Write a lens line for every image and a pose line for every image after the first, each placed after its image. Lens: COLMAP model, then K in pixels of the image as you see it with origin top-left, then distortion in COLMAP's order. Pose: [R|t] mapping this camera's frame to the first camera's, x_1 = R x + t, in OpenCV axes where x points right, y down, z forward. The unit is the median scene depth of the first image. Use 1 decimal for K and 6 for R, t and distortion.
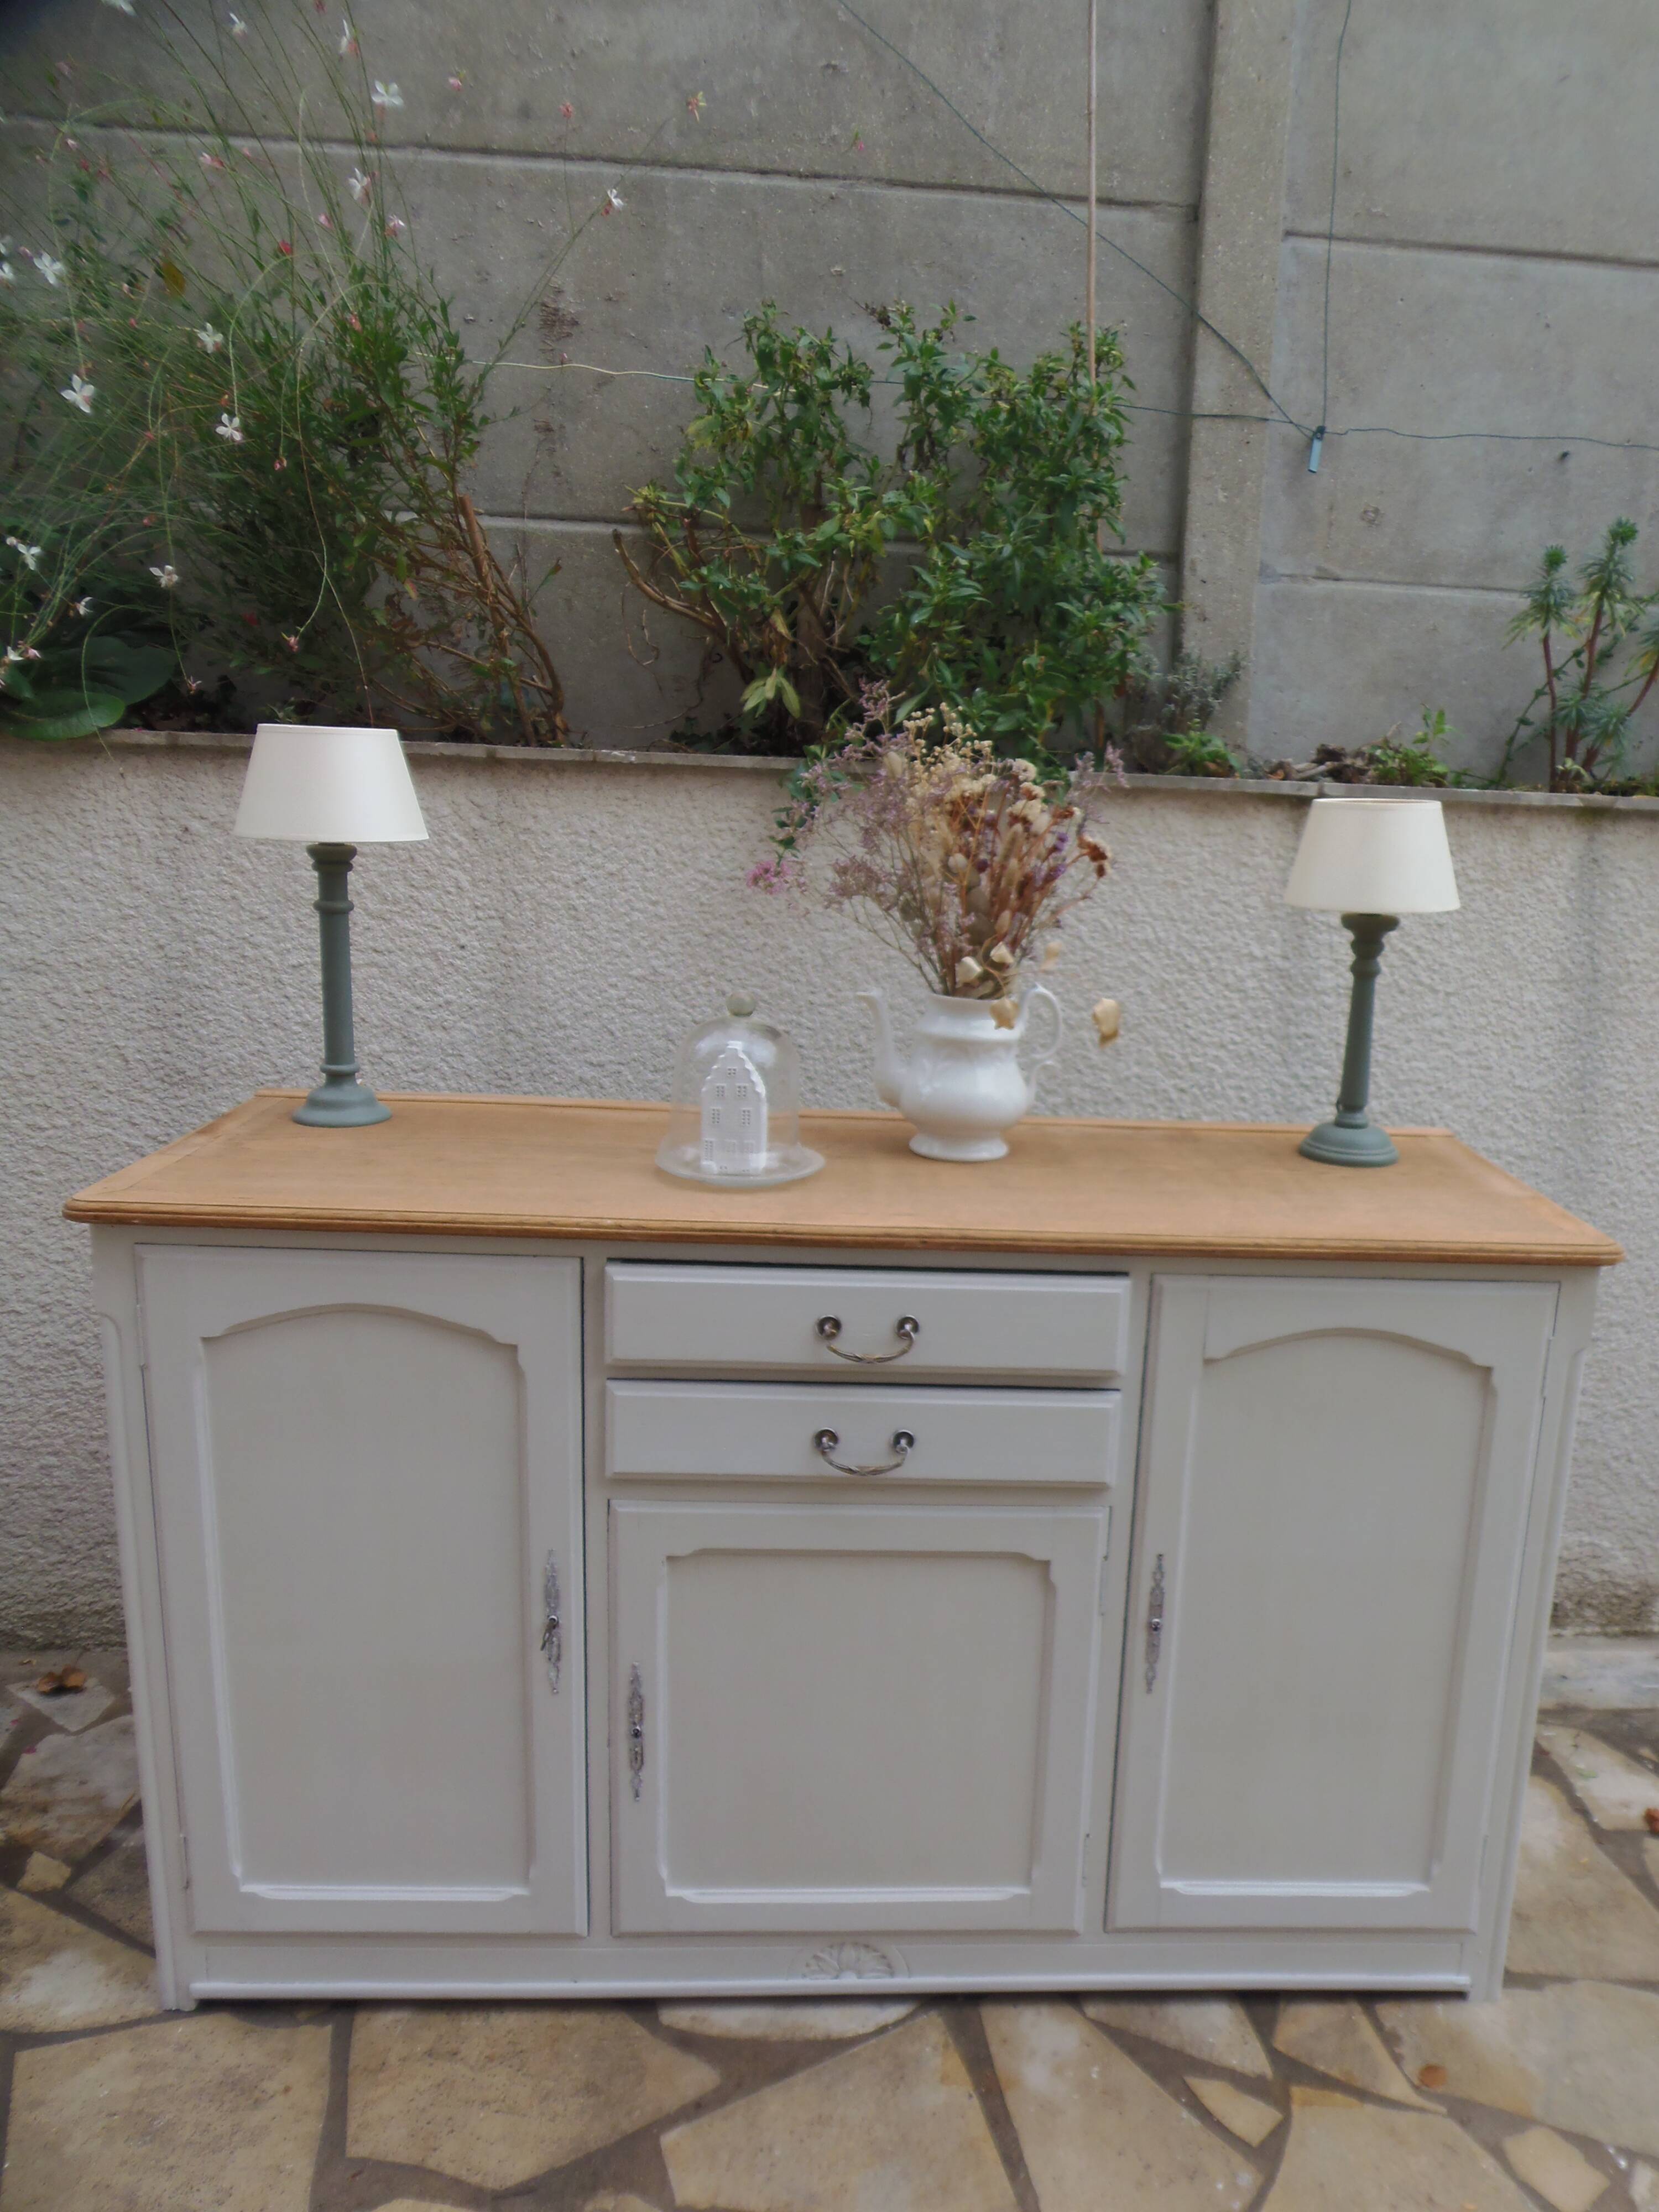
lens RADIAL K [[1625.6, 0, 961.6], [0, 1625.6, 1128.7], [0, 0, 1]] dist [-0.020773, -0.010639]
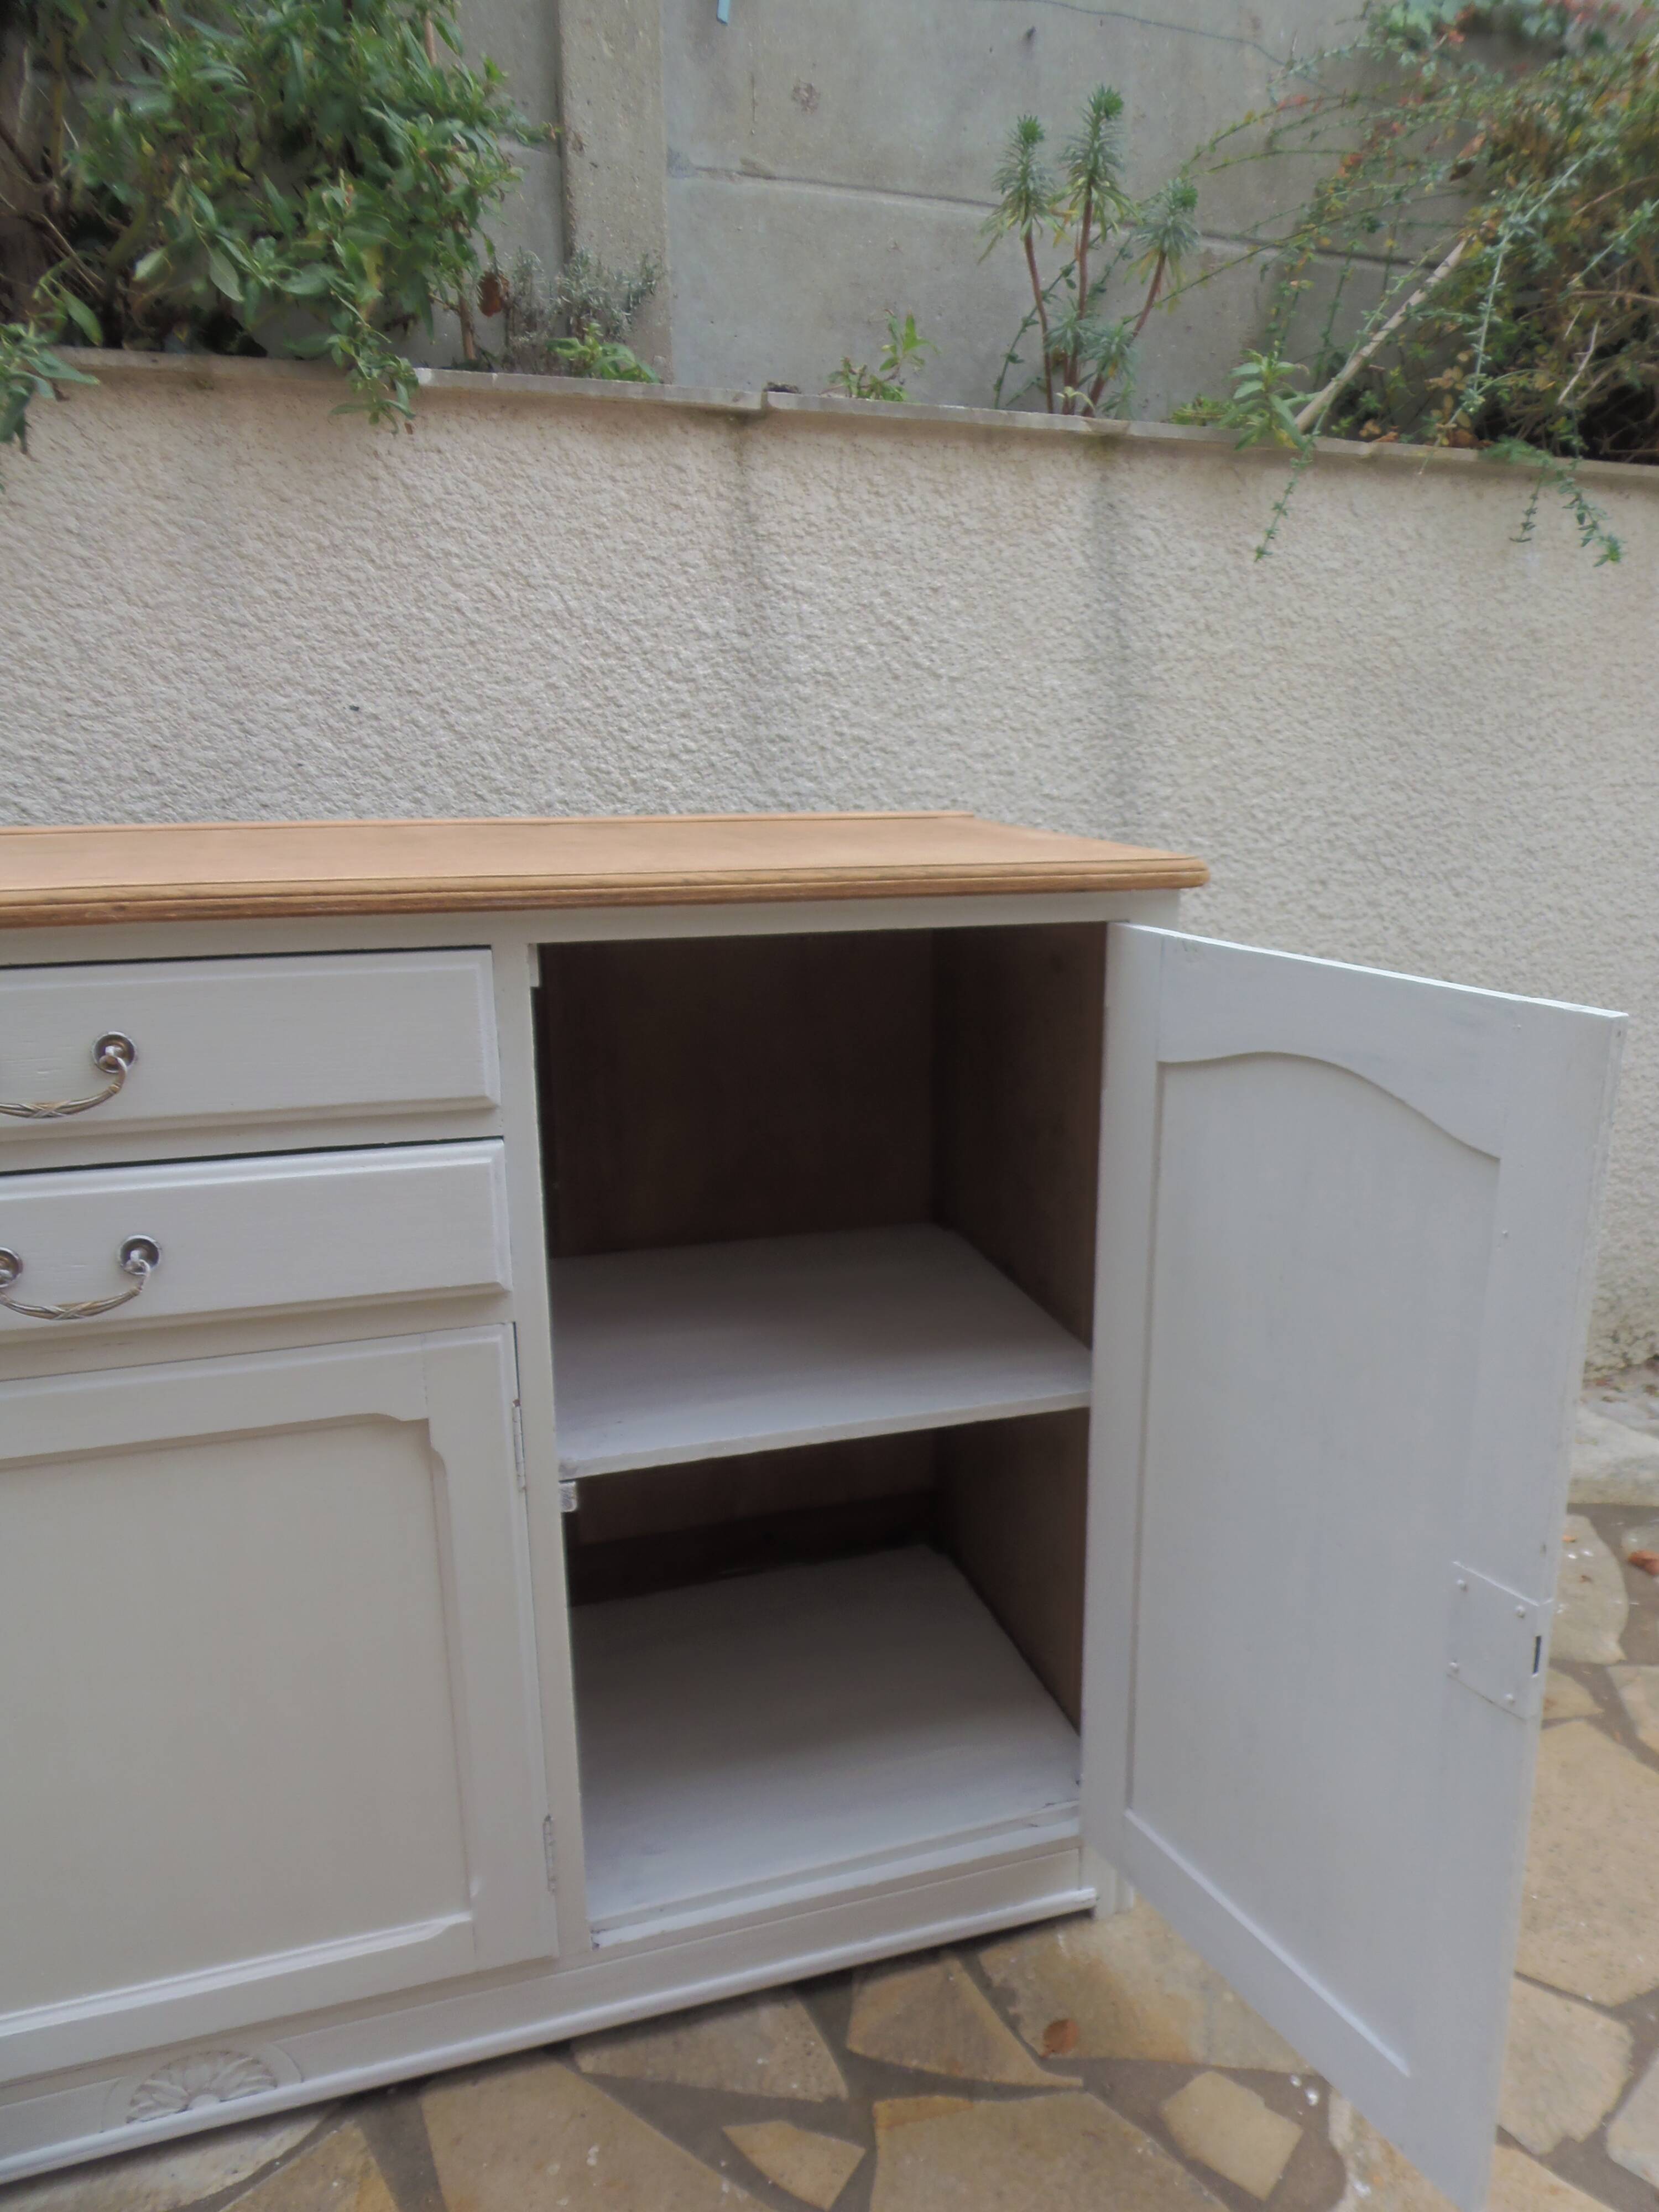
lens RADIAL K [[1630.7, 0, 948.2], [0, 1630.7, 1136.6], [0, 0, 1]] dist [-0.016758, -0.001911]
pose [[0.960402, -0.107782, 0.256927, 0.072750], [0.096775, 0.993777, 0.055146, 0.102211], [-0.261272, -0.028098, 0.964856, 0.237370]]
